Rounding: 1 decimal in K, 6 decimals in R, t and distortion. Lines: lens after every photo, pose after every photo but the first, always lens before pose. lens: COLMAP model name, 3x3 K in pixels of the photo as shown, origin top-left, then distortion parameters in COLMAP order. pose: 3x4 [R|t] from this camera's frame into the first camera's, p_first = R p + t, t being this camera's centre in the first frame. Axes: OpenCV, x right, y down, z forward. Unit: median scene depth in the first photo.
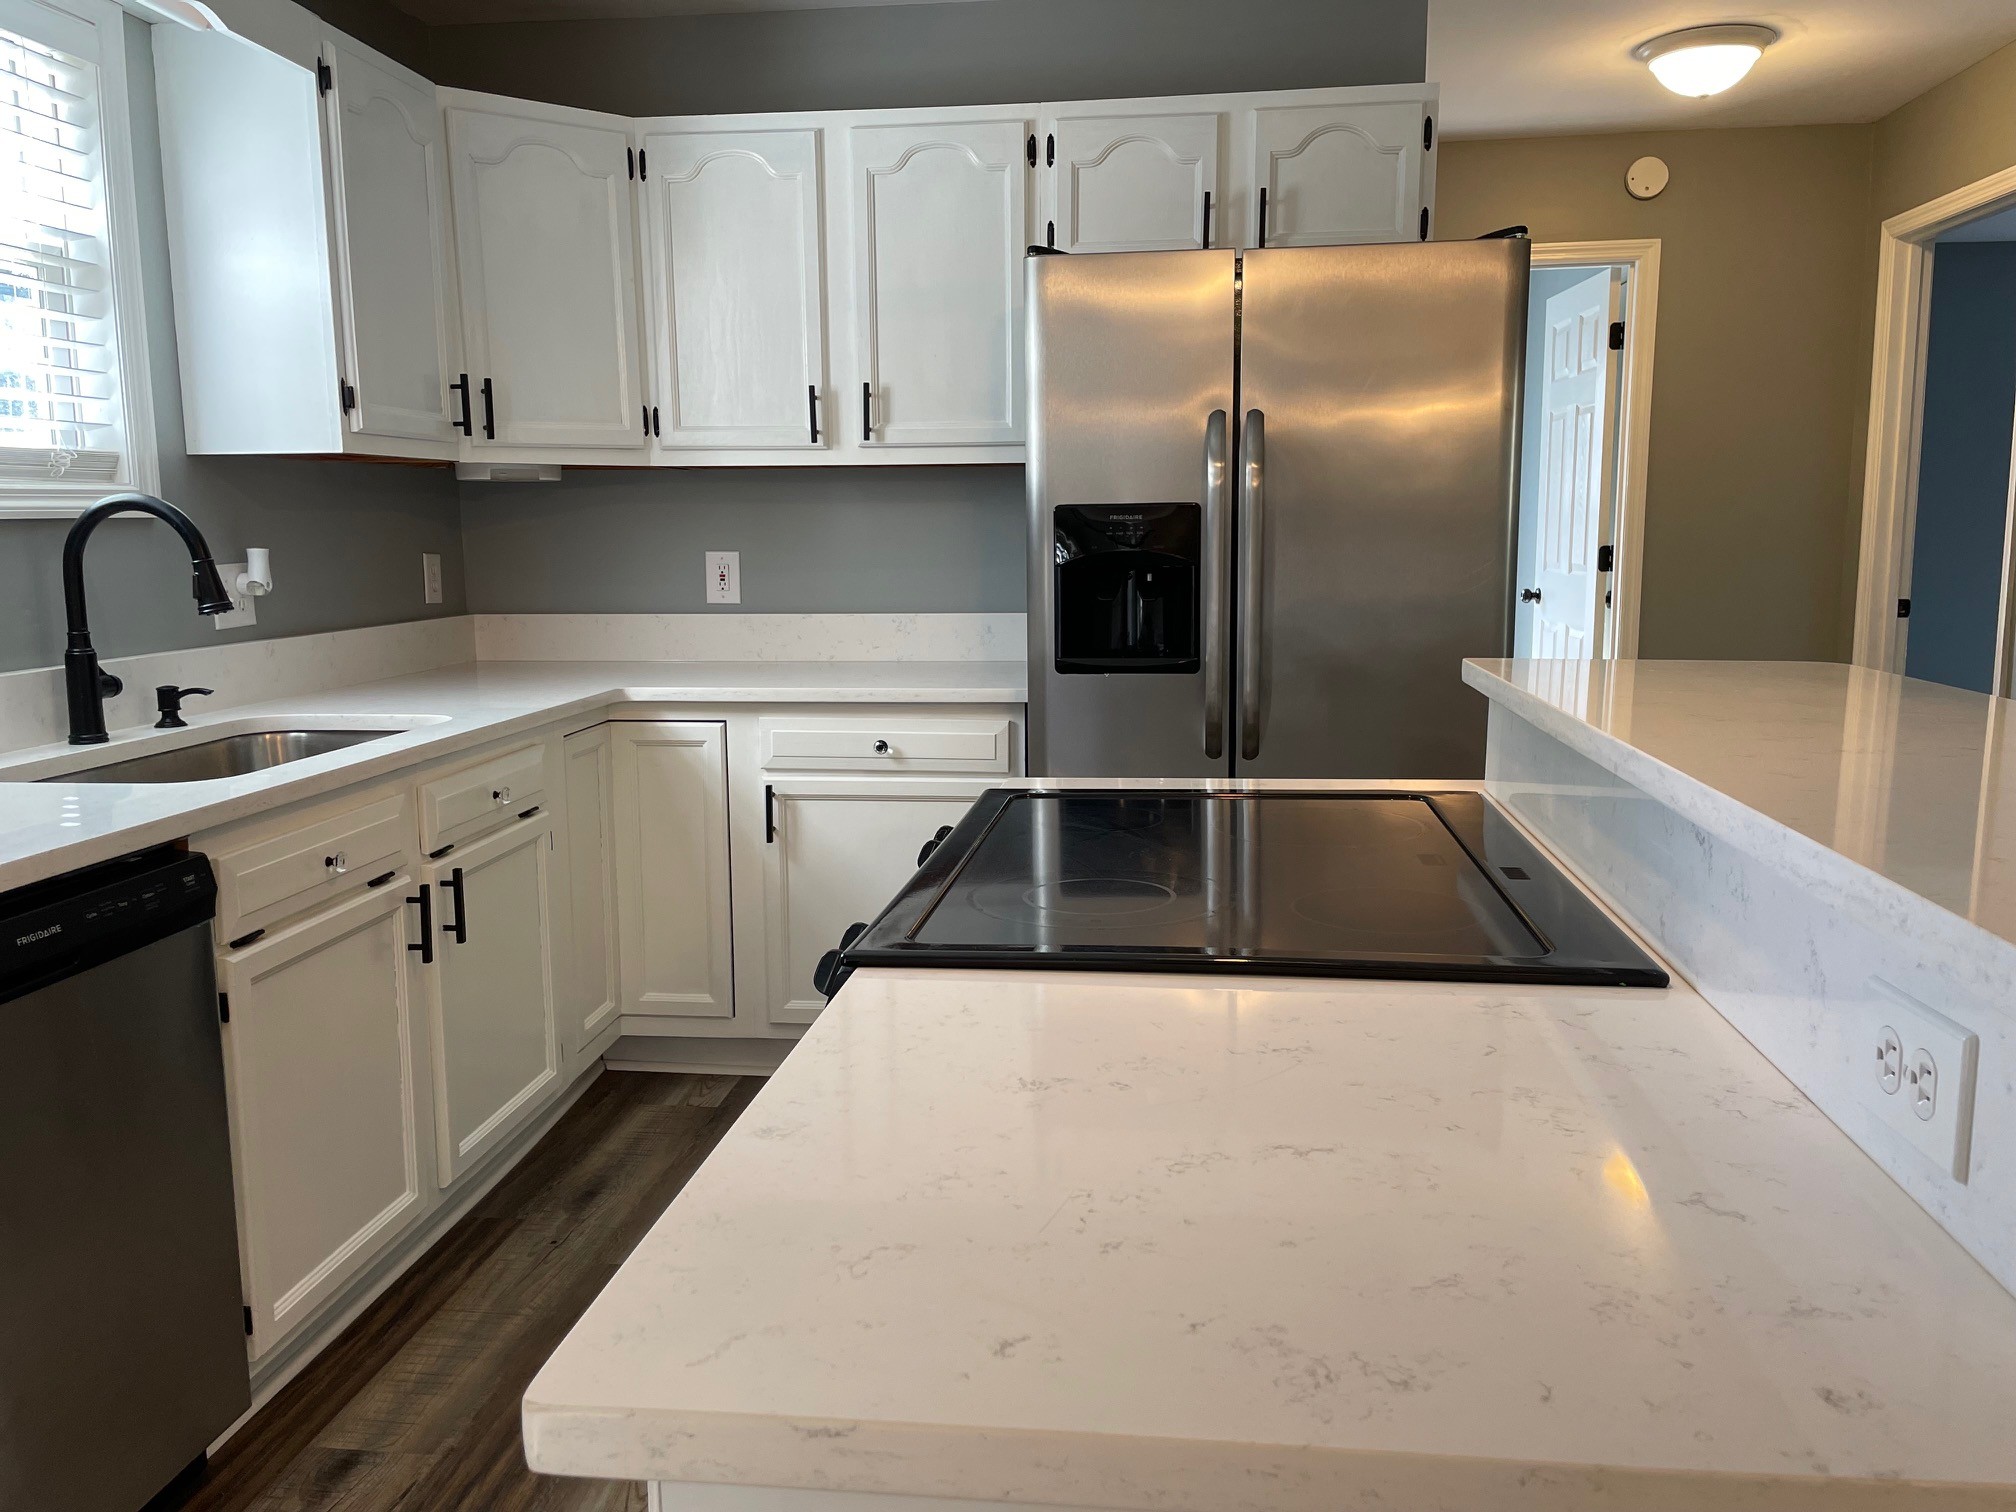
lens RADIAL K [[1526.4, 0, 1008.0], [0, 1526.4, 756.0], [0, 0, 1]] dist [0.082064, -0.114544]
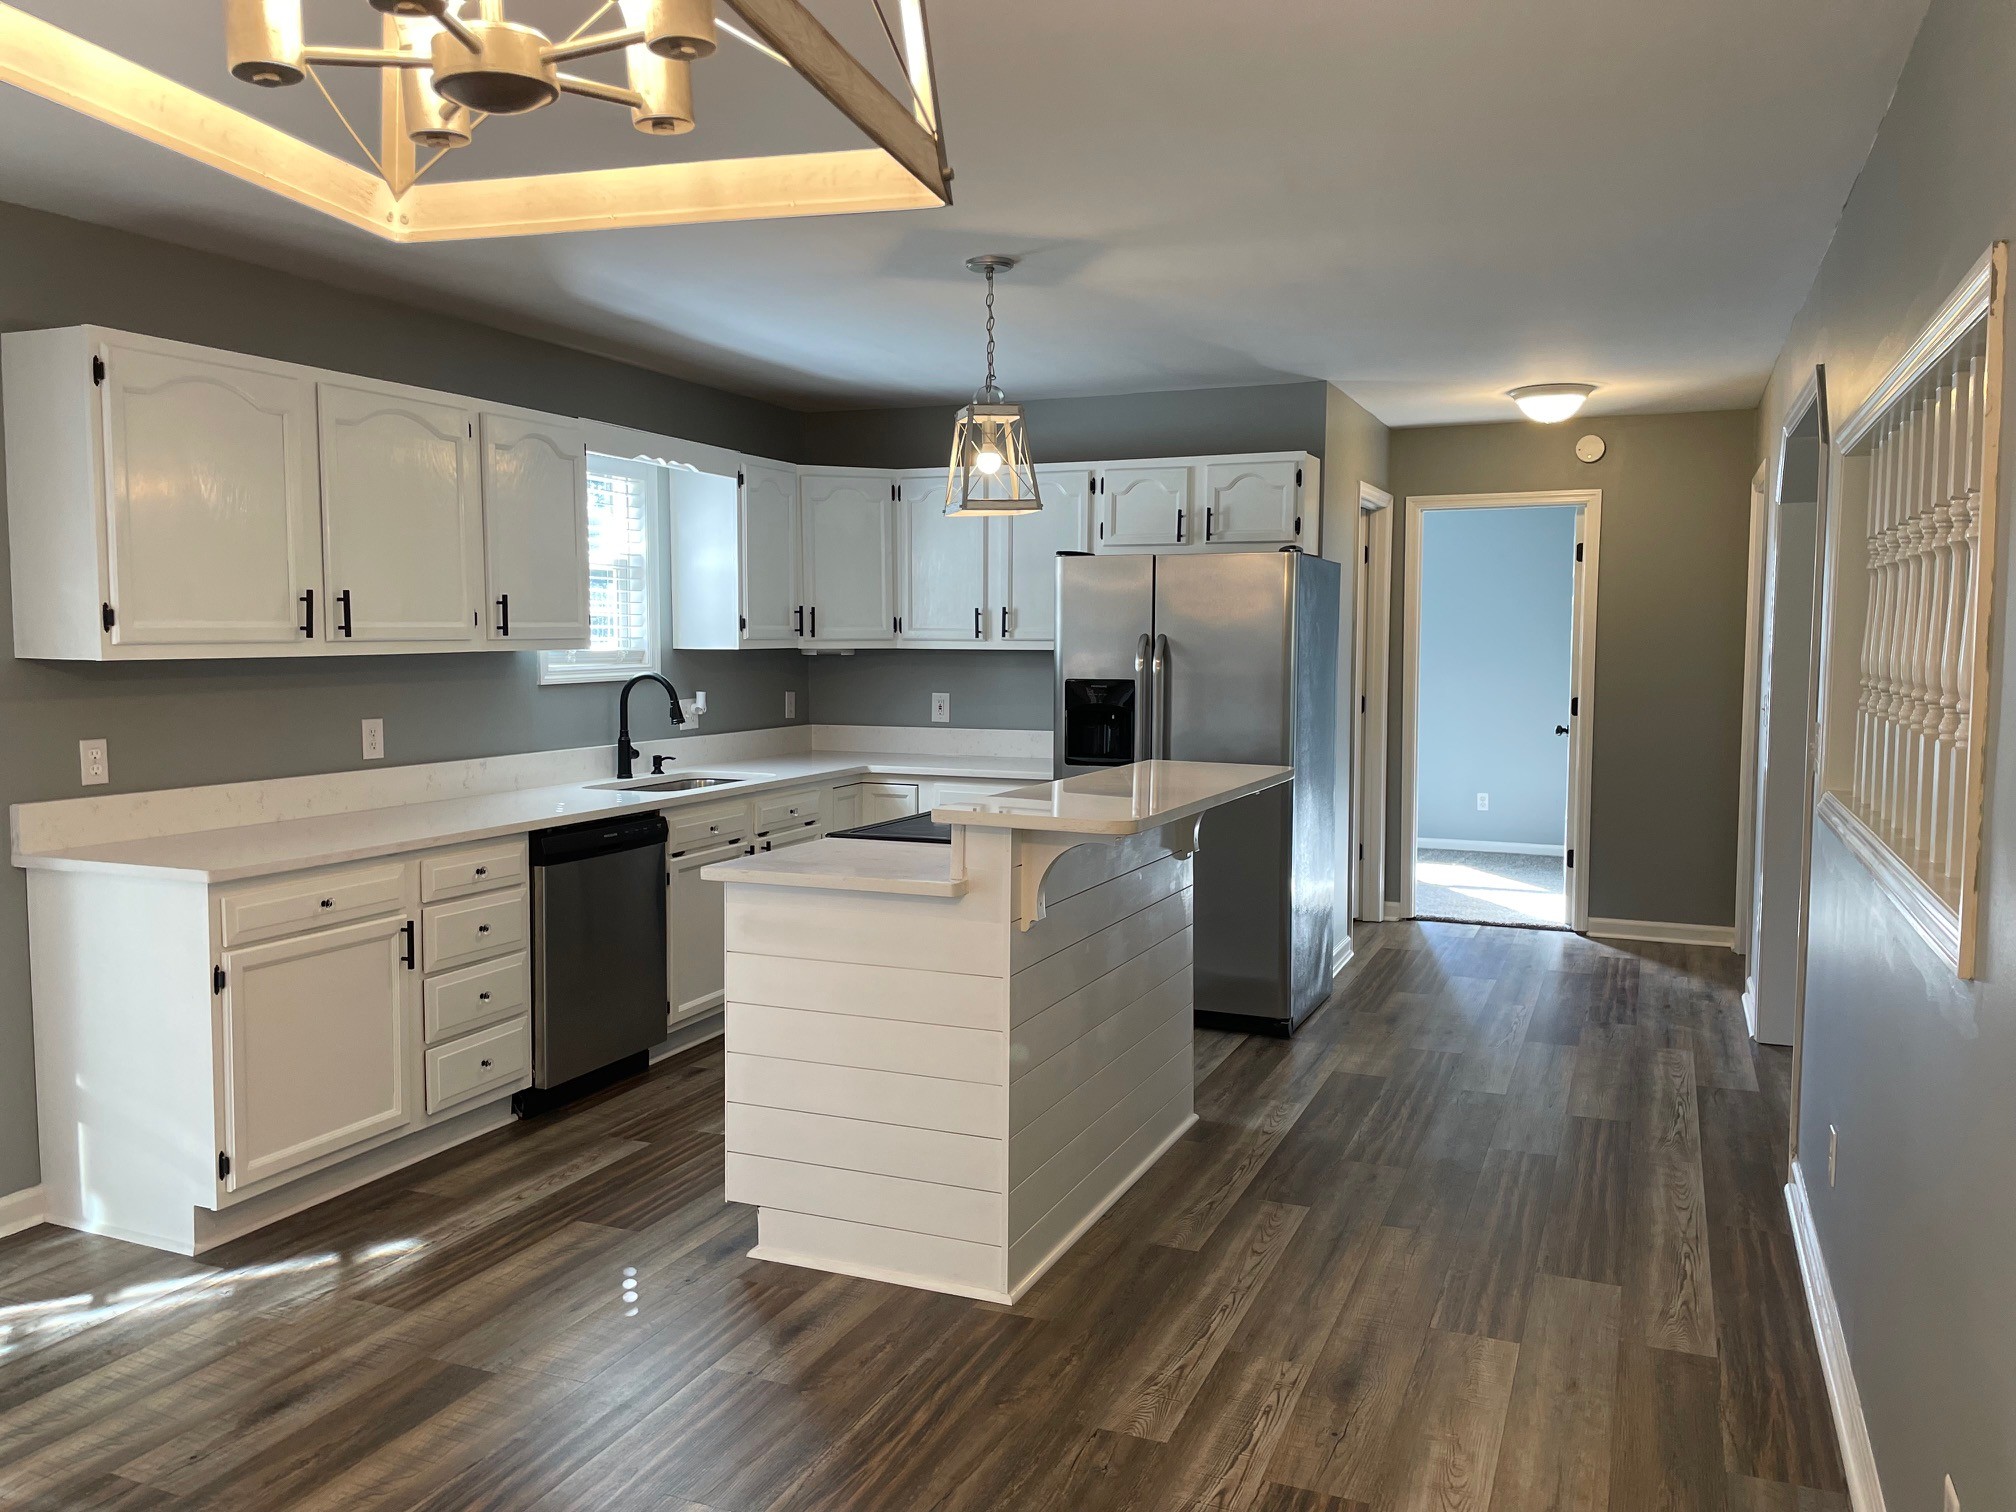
lens RADIAL K [[1526.4, 0, 1008.0], [0, 1526.4, 756.0], [0, 0, 1]] dist [0.082064, -0.114544]
pose [[0.961688, 0.032715, -0.272189, 0.505927], [-0.051708, 0.996679, -0.062901, 0.063937], [0.269227, 0.074565, 0.960186, -0.915288]]
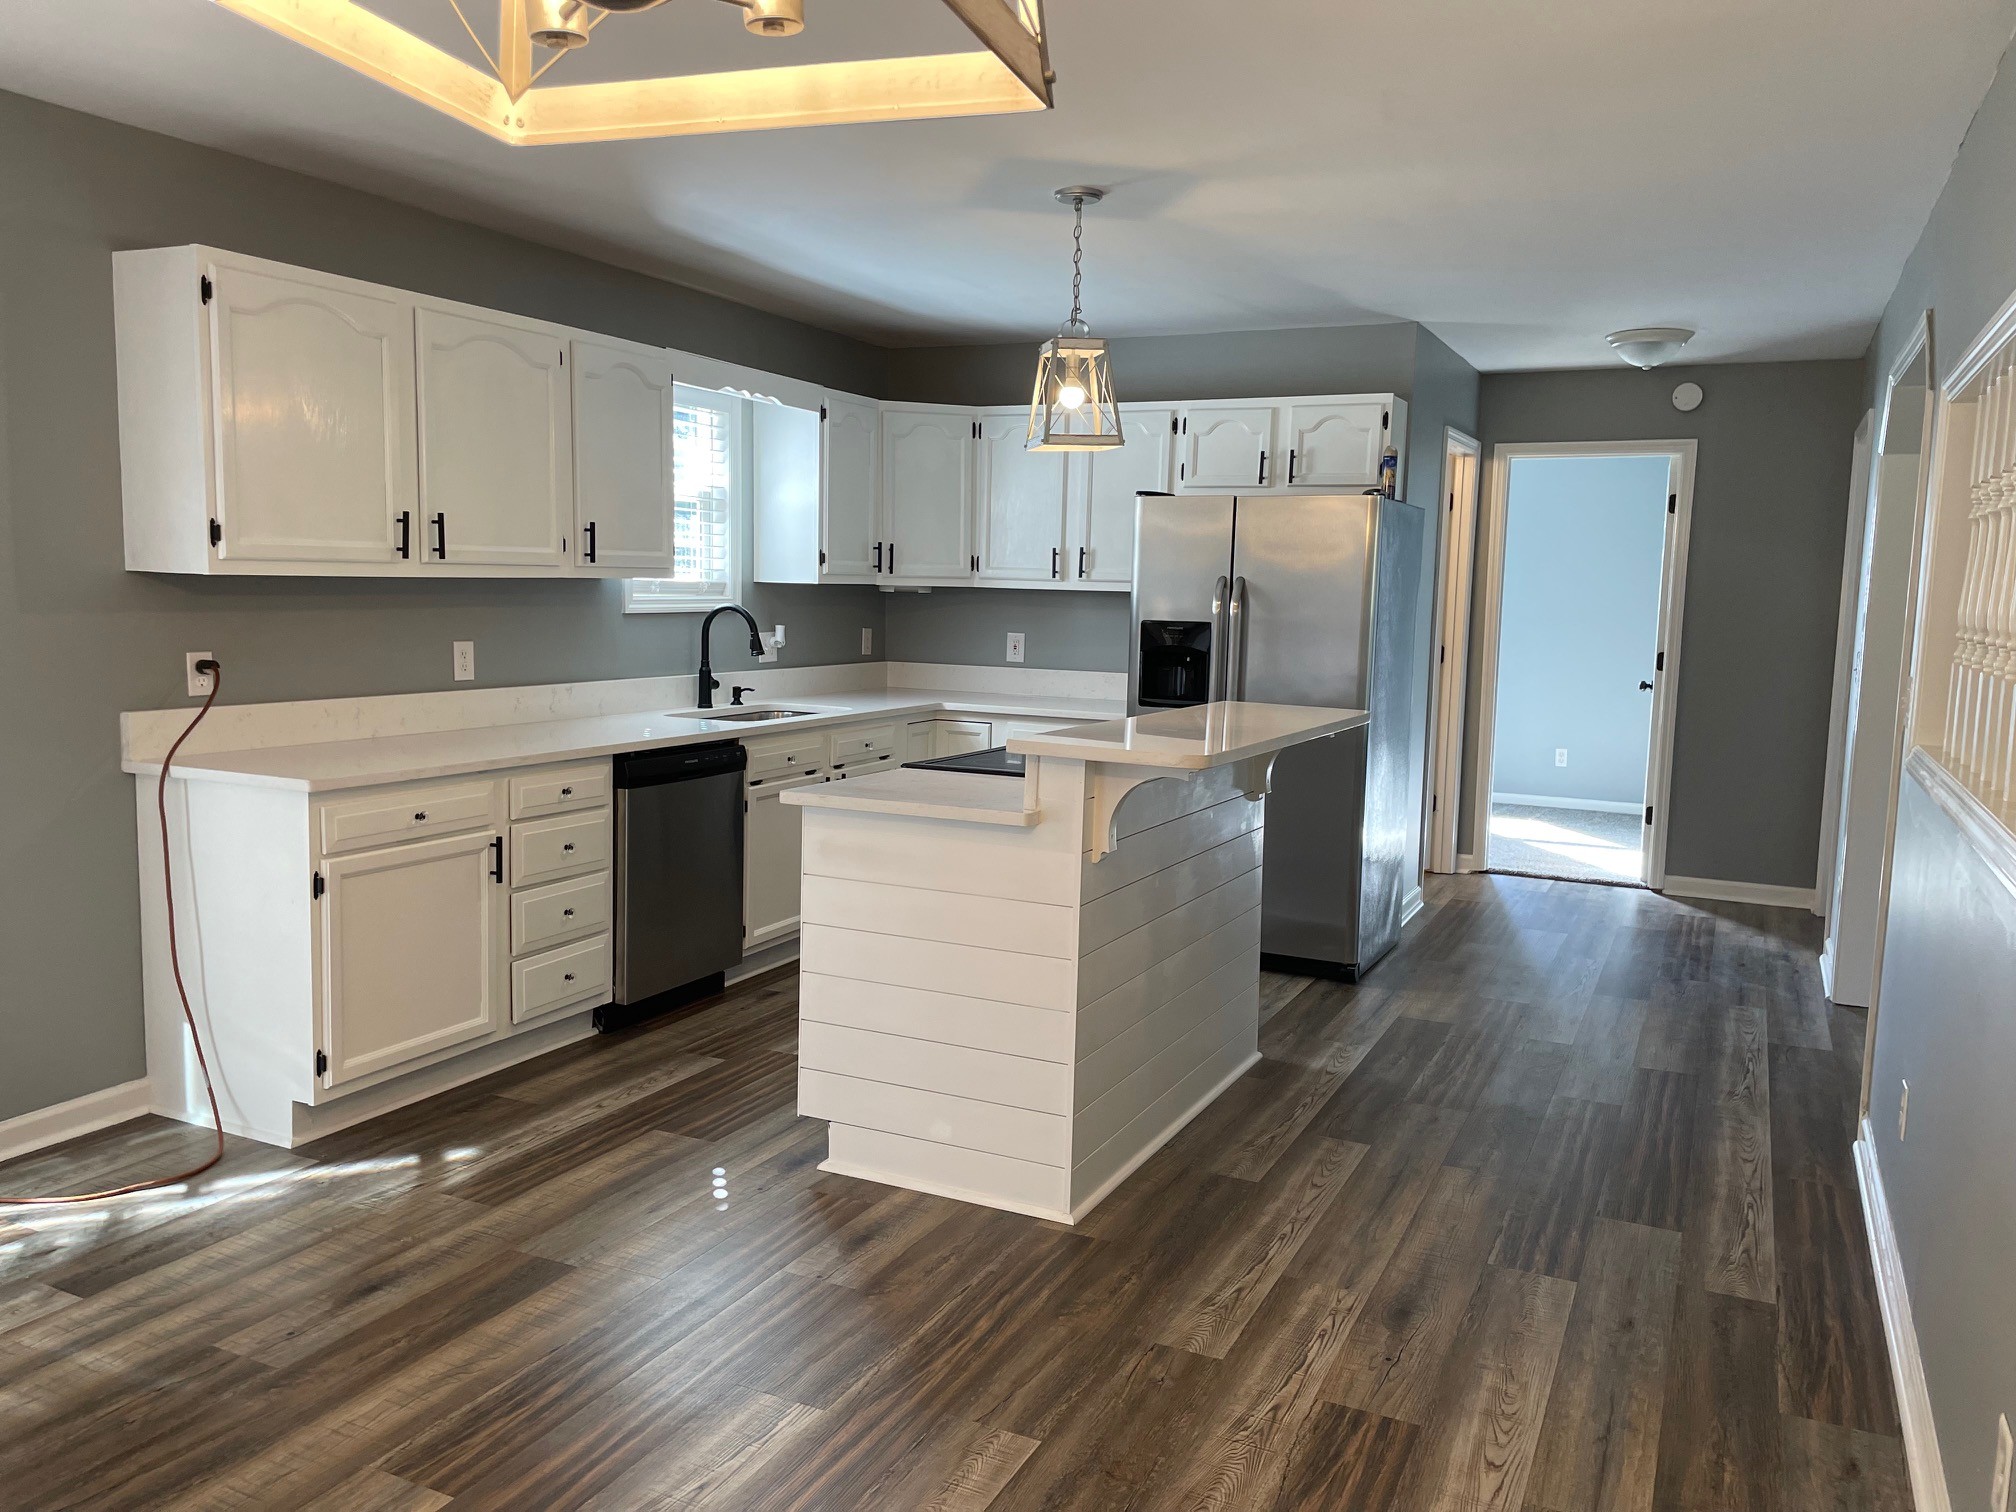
lens RADIAL K [[1526.4, 0, 1008.7], [0, 1526.4, 764.3], [0, 0, 1]] dist [0.083136, -0.115305]
pose [[0.947013, 0.068901, -0.313719, 0.506818], [-0.079724, 0.996579, -0.021787, 0.079755], [0.311145, 0.045644, 0.949266, -0.928316]]
